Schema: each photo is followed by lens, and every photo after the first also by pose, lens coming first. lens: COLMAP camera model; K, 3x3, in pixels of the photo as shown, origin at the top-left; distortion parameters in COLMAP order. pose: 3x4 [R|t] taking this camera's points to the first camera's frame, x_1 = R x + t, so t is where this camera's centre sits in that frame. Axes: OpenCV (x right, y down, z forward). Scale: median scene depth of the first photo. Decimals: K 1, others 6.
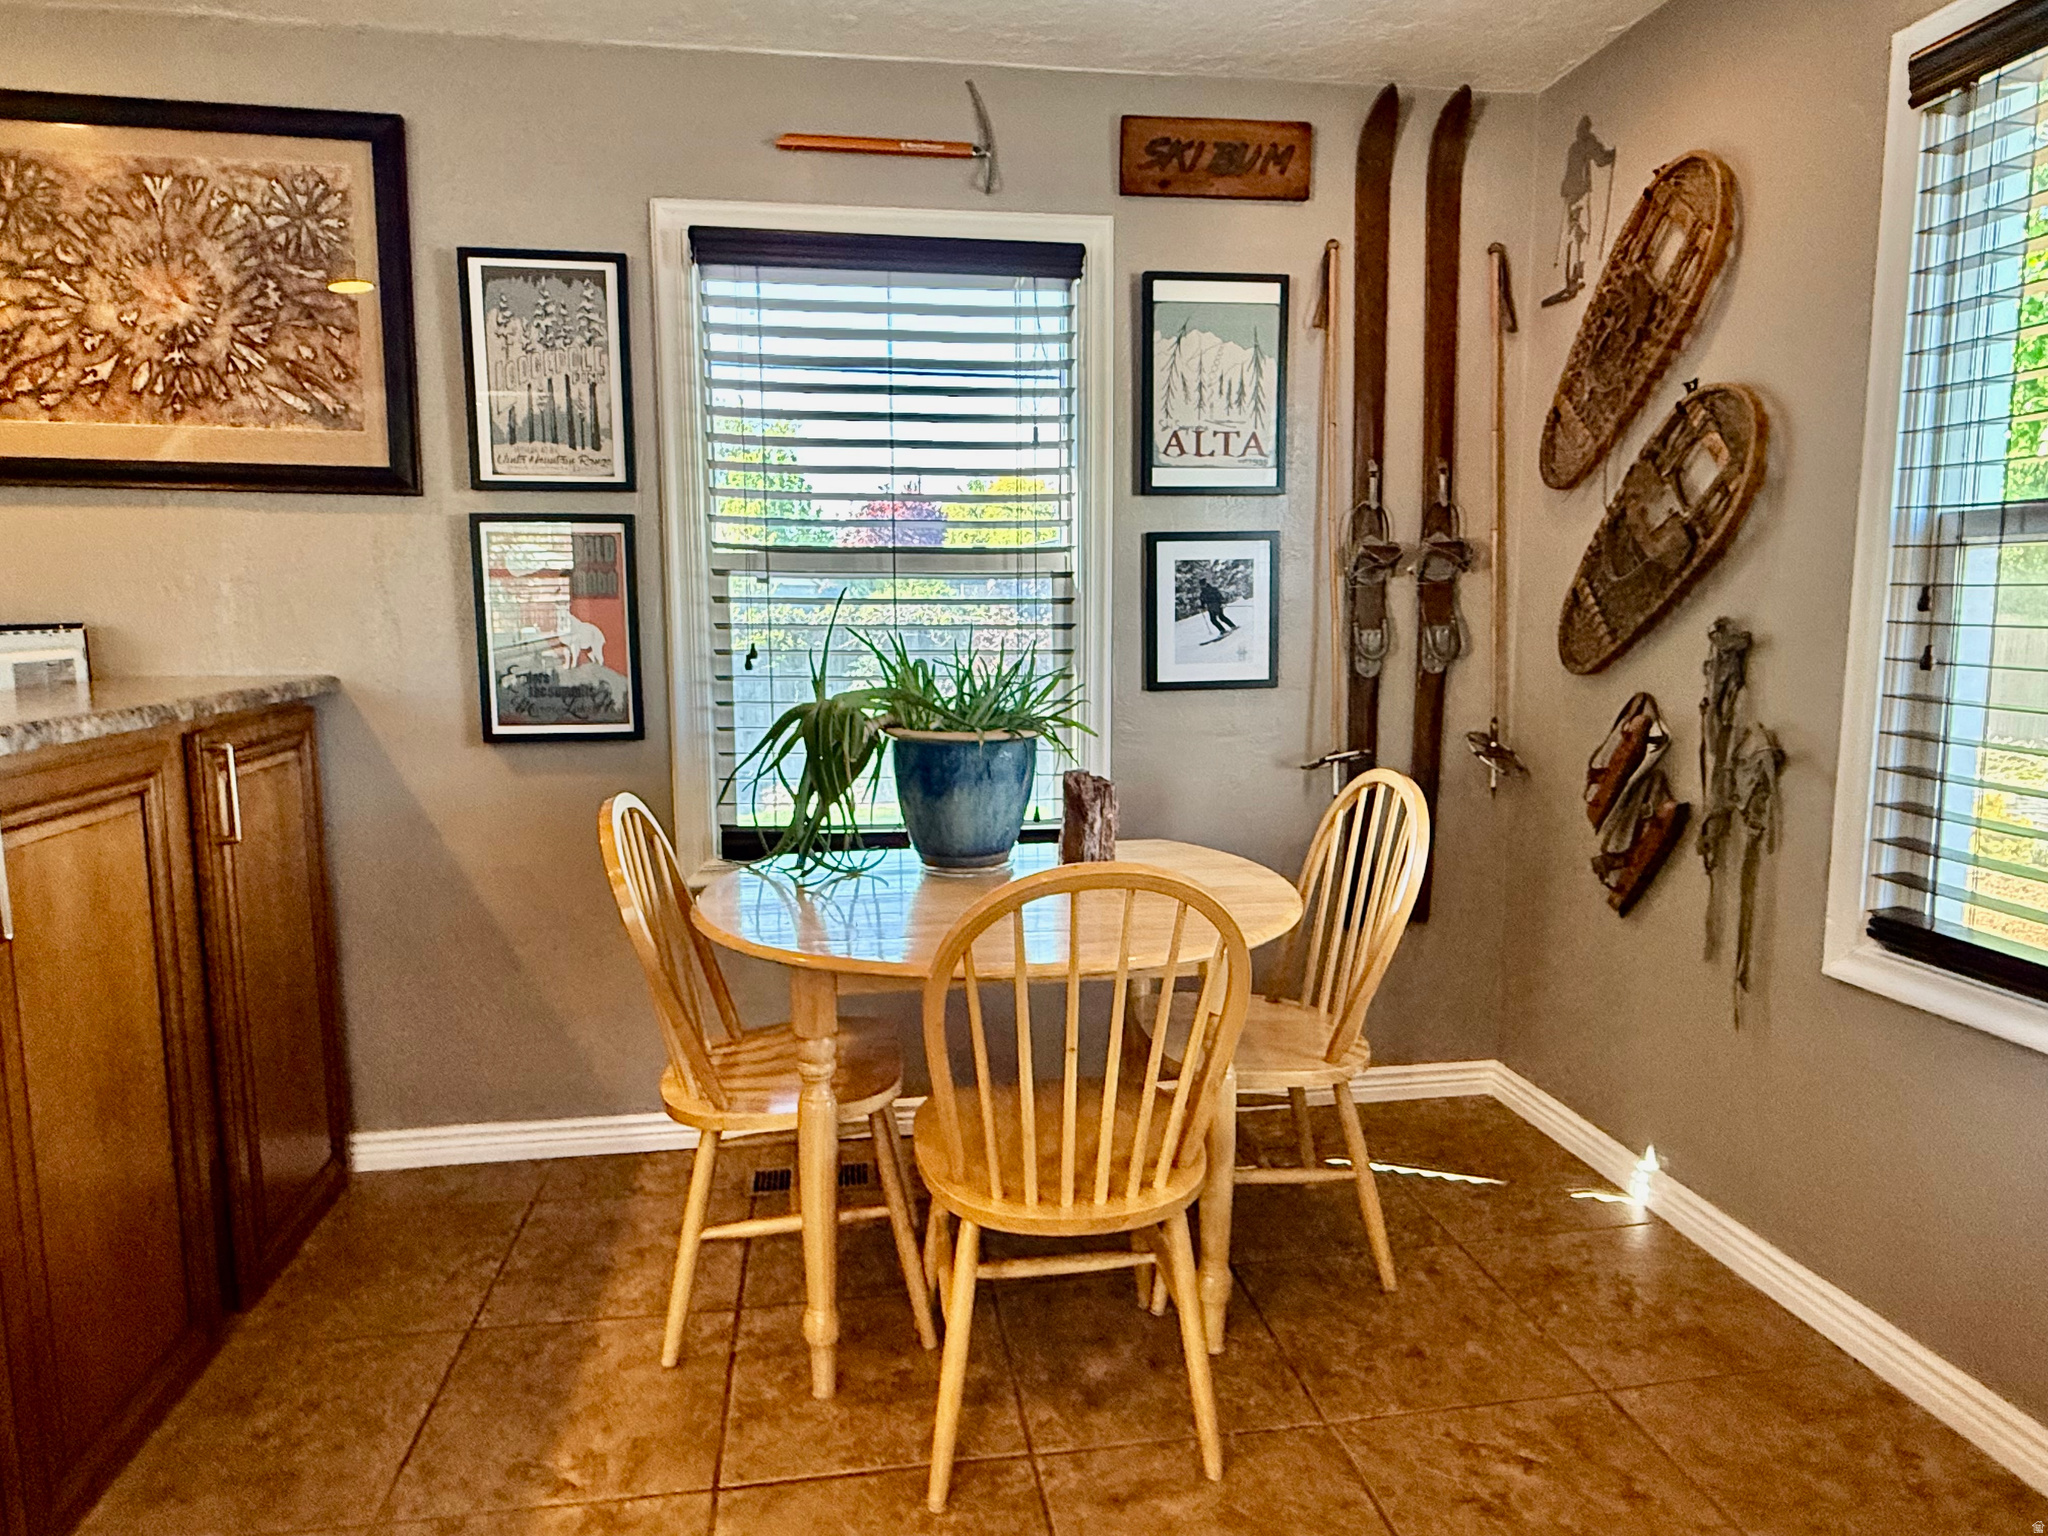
lens RADIAL K [[1216.6, 0, 1017.6], [0, 1216.6, 771.2], [0, 0, 1]] dist [0.000206, -0.000122]
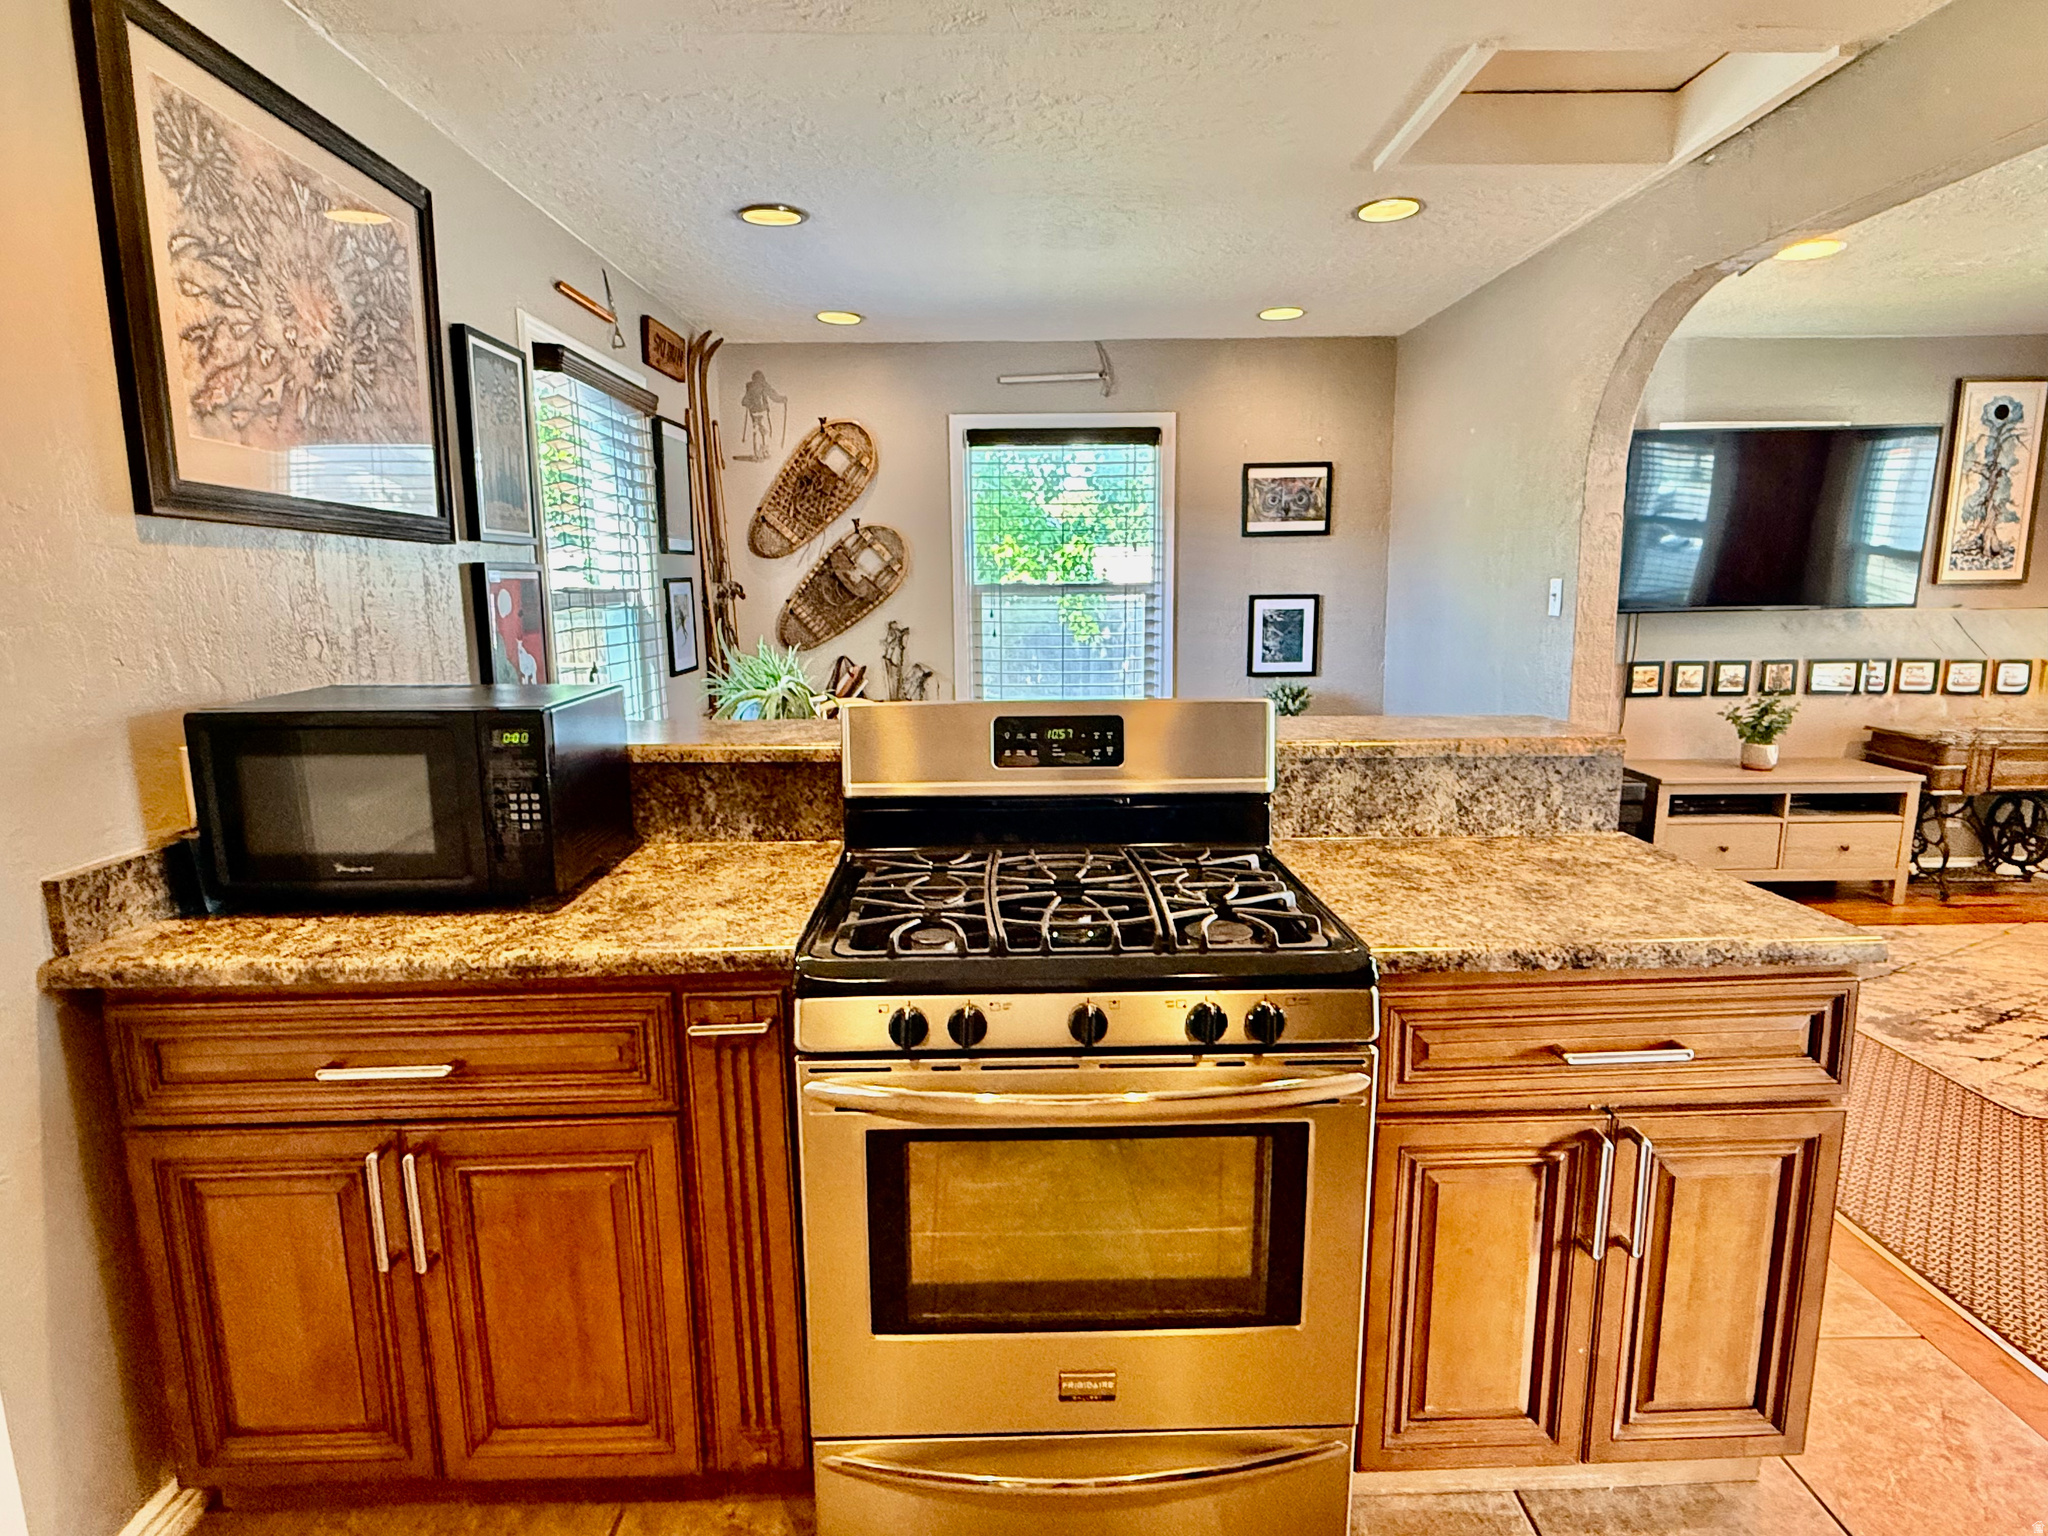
lens RADIAL K [[1118.7, 0, 1020.6], [0, 1118.7, 772.0], [0, 0, 1]] dist [0.002119, -0.001321]
pose [[0.140434, -0.163496, 0.976497, -1.486530], [0.135151, 0.980205, 0.144680, -0.109584], [-0.980822, 0.111657, 0.159751, 0.389007]]
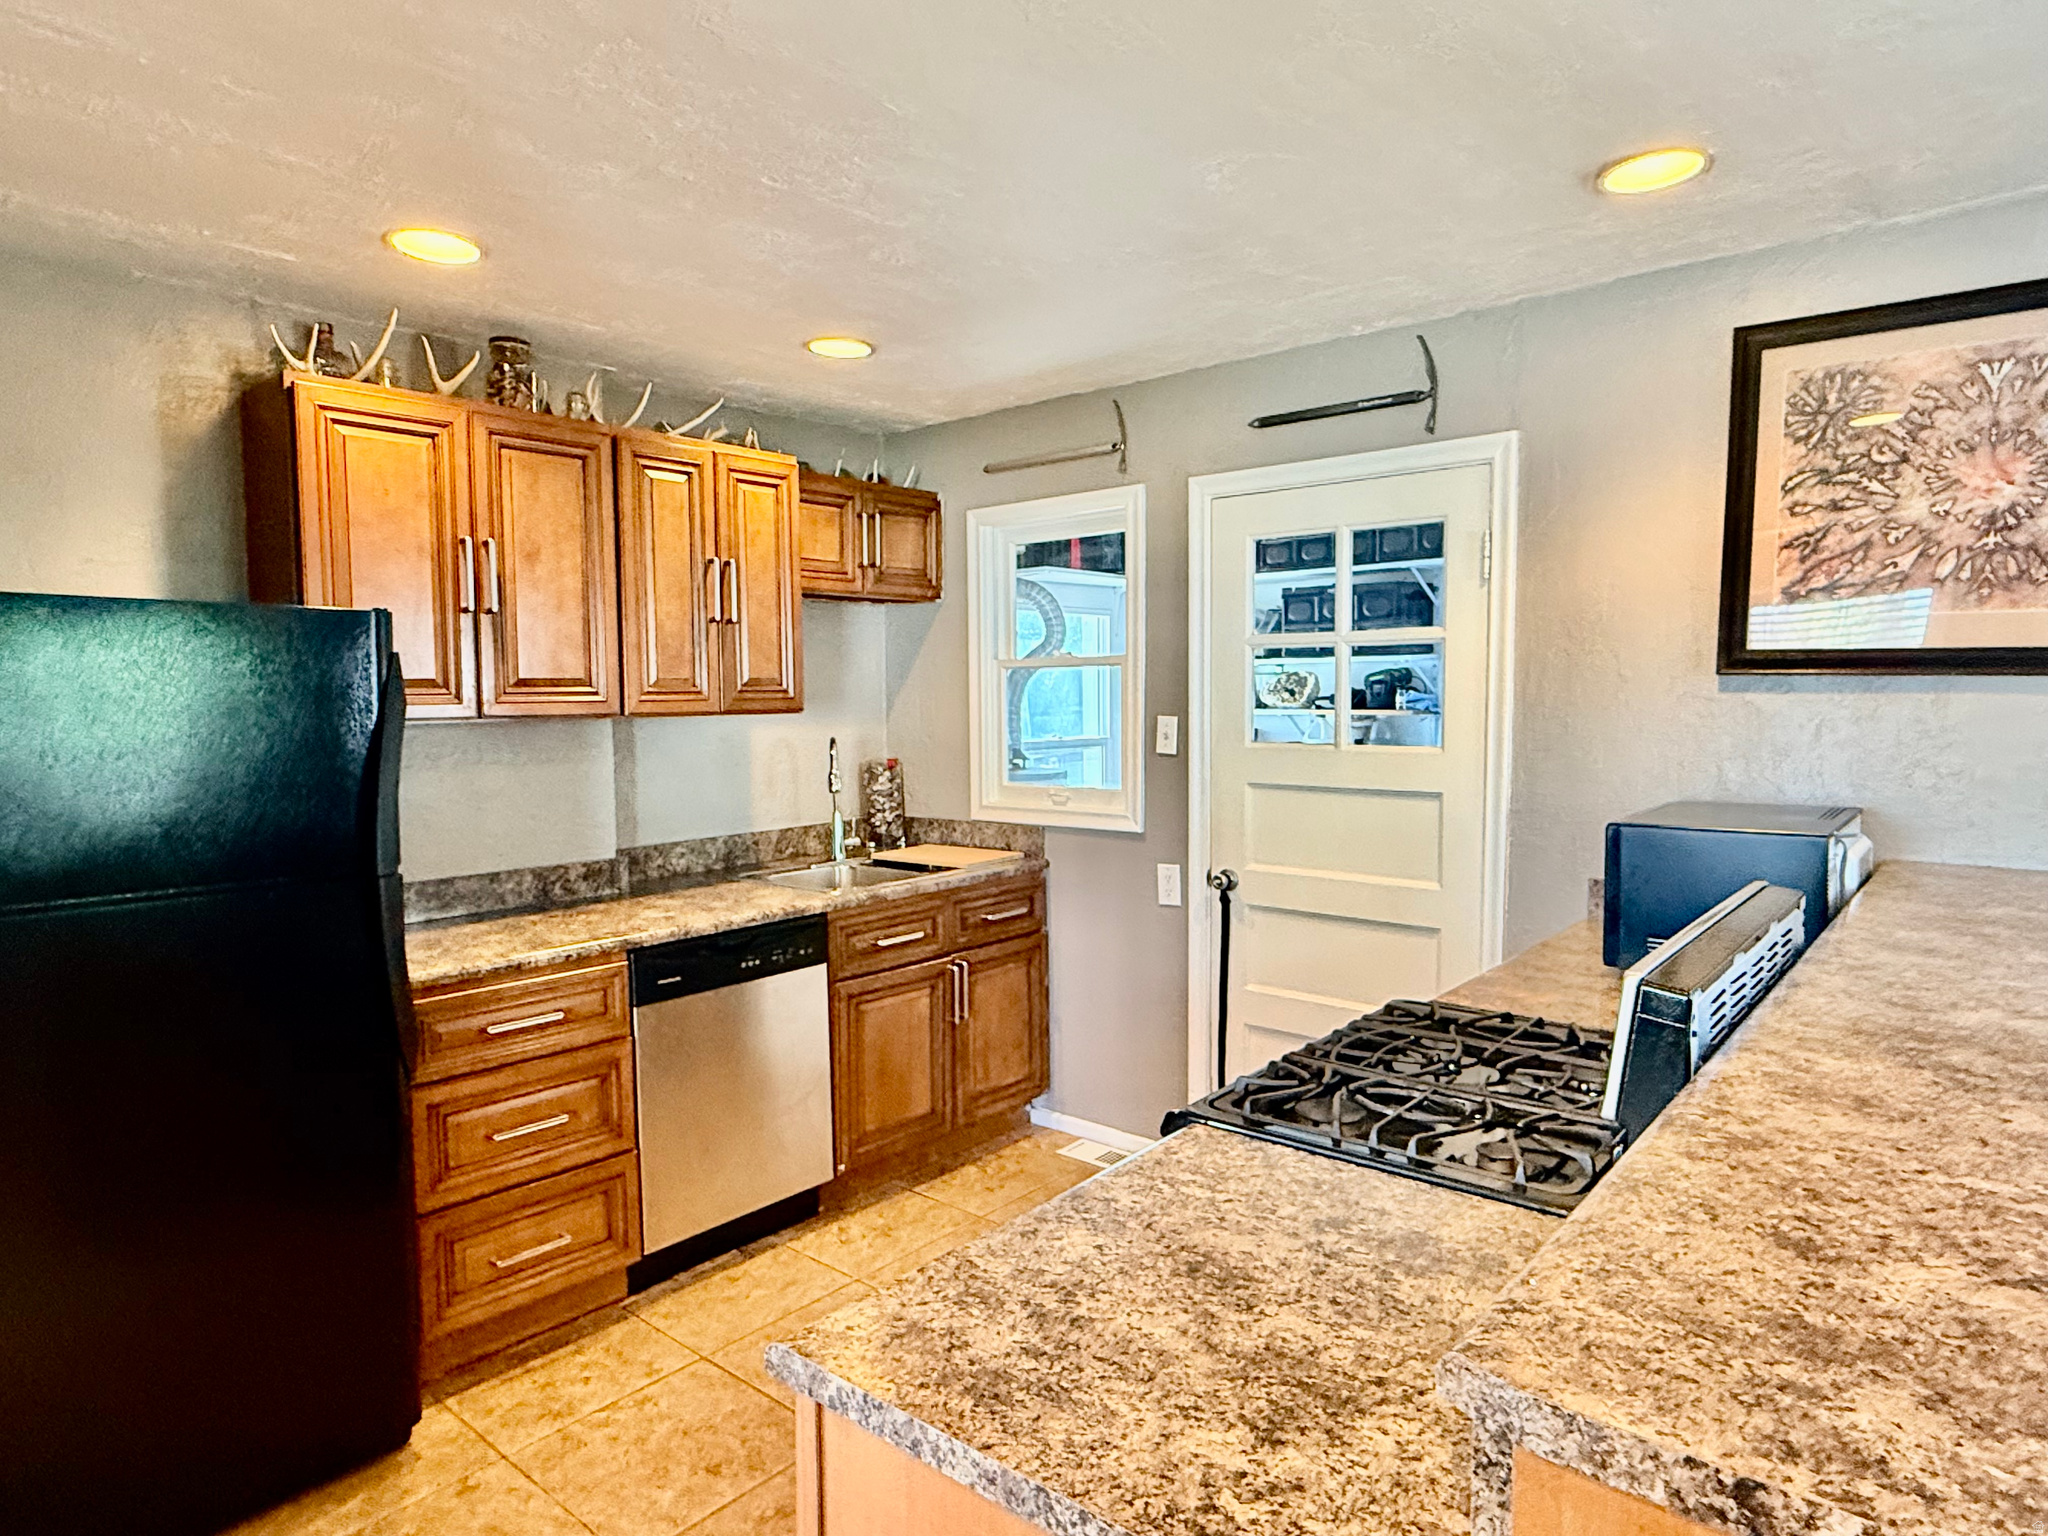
lens RADIAL K [[1216.6, 0, 1017.6], [0, 1216.6, 771.2], [0, 0, 1]] dist [0.000206, -0.000122]
pose [[0.646886, 0.052640, -0.760767, -0.447297], [-0.092709, 0.995644, -0.009939, -0.076245], [0.756930, 0.076959, 0.648949, -0.205385]]
